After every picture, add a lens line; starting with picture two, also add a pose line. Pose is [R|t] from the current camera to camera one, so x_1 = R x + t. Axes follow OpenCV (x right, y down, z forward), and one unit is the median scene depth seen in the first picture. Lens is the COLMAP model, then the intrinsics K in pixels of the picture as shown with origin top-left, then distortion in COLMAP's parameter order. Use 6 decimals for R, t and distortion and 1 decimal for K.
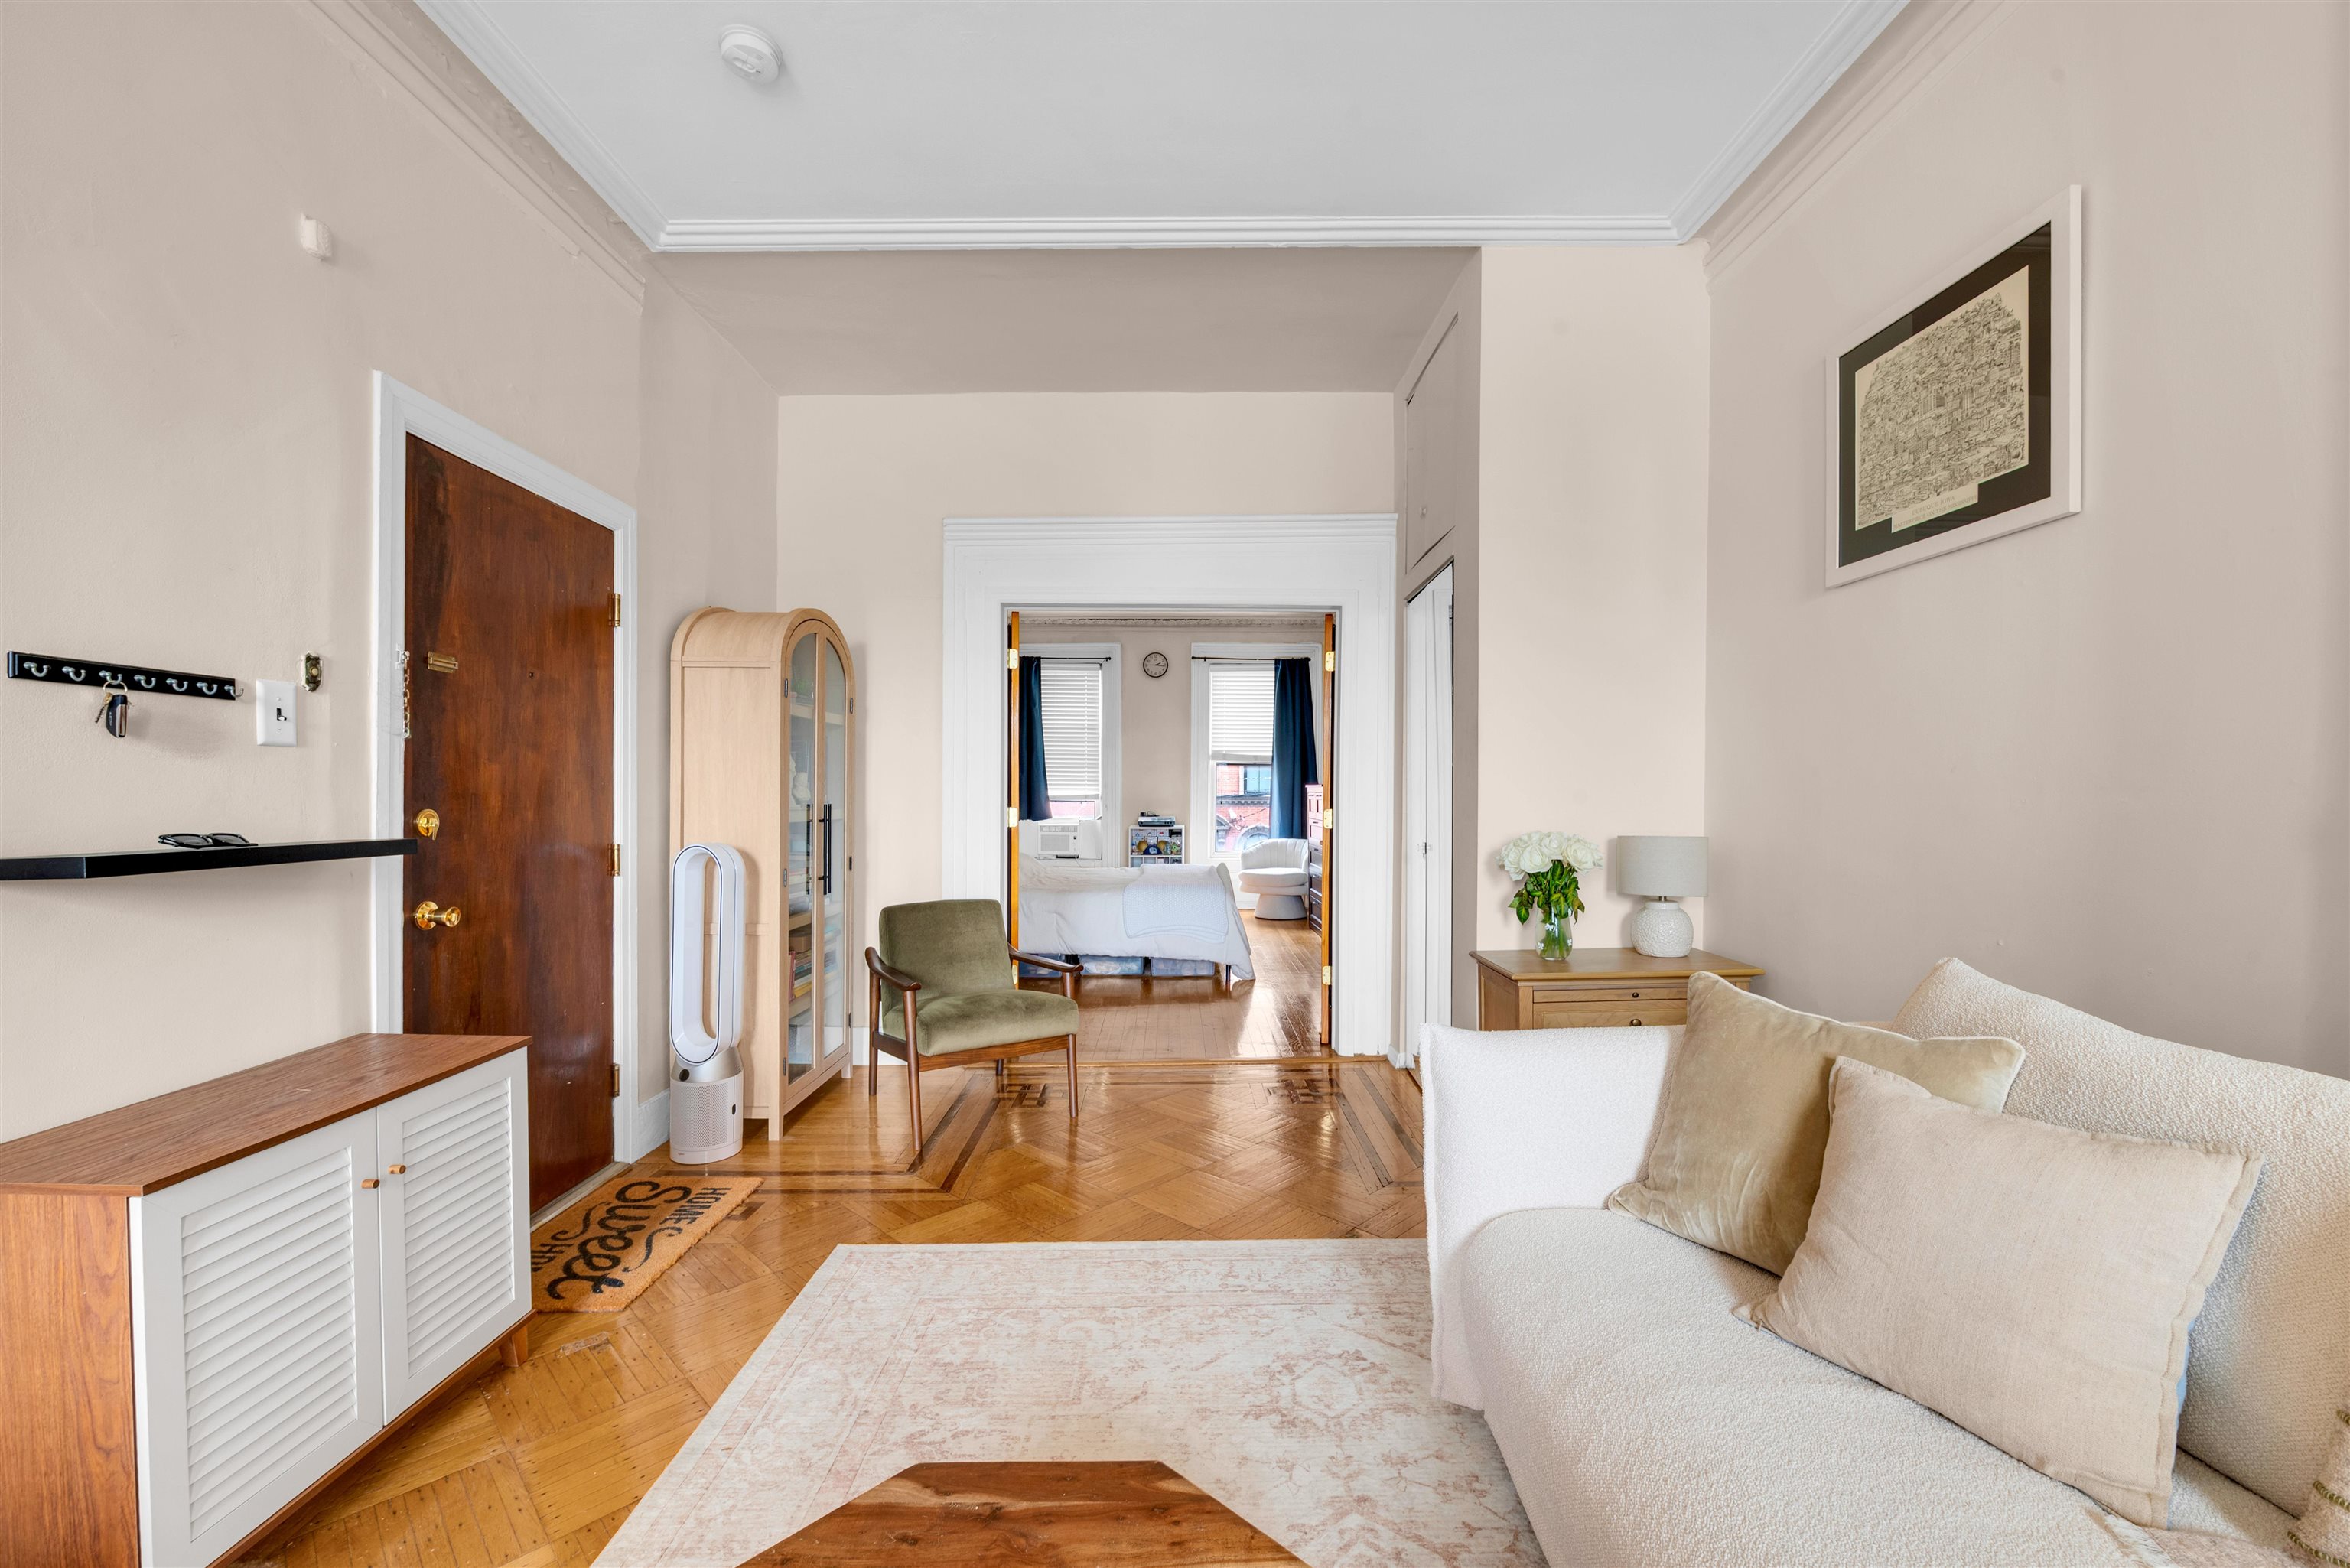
lens RADIAL K [[951.8, 0, 1181.0], [0, 951.8, 809.4], [0, 0, 1]] dist [-0.009536, -0.000853]
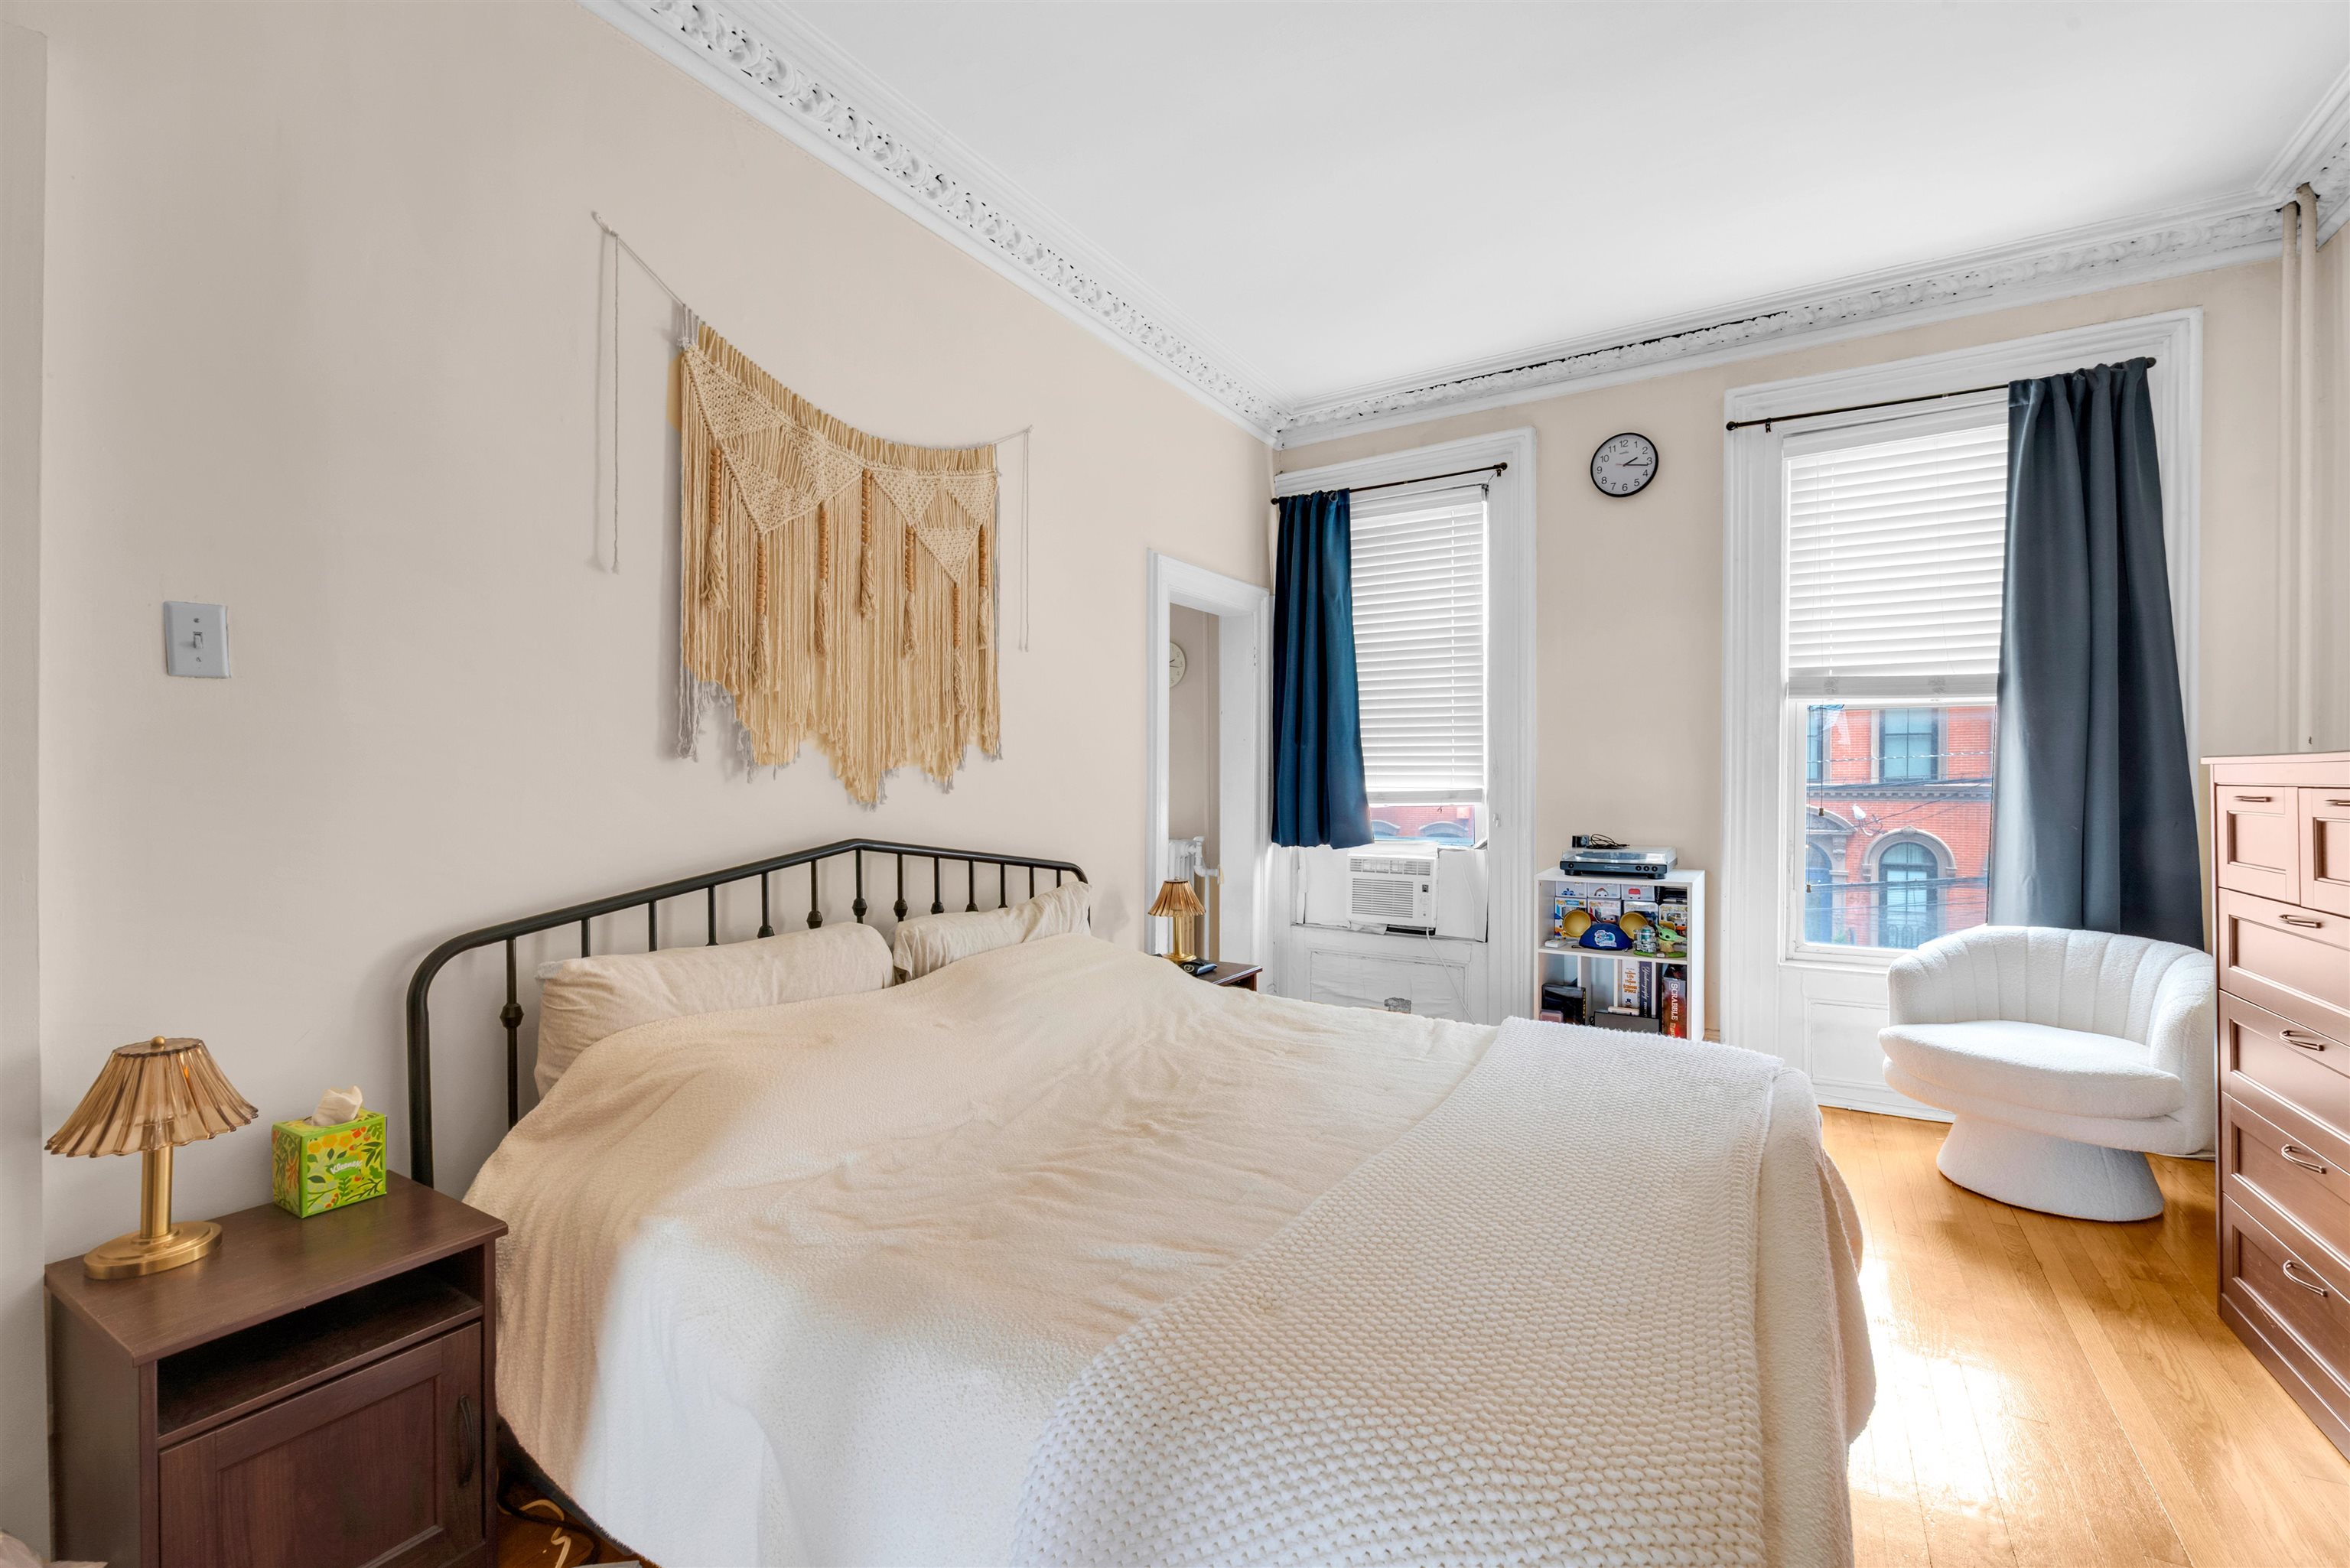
lens RADIAL K [[951.8, 0, 1184.2], [0, 951.8, 811.1], [0, 0, 1]] dist [-0.009536, -0.000853]
pose [[0.844584, 0.008540, -0.535354, 0.098411], [-0.002559, 0.999926, 0.011913, -0.036273], [0.535416, -0.008692, 0.844544, 1.803537]]
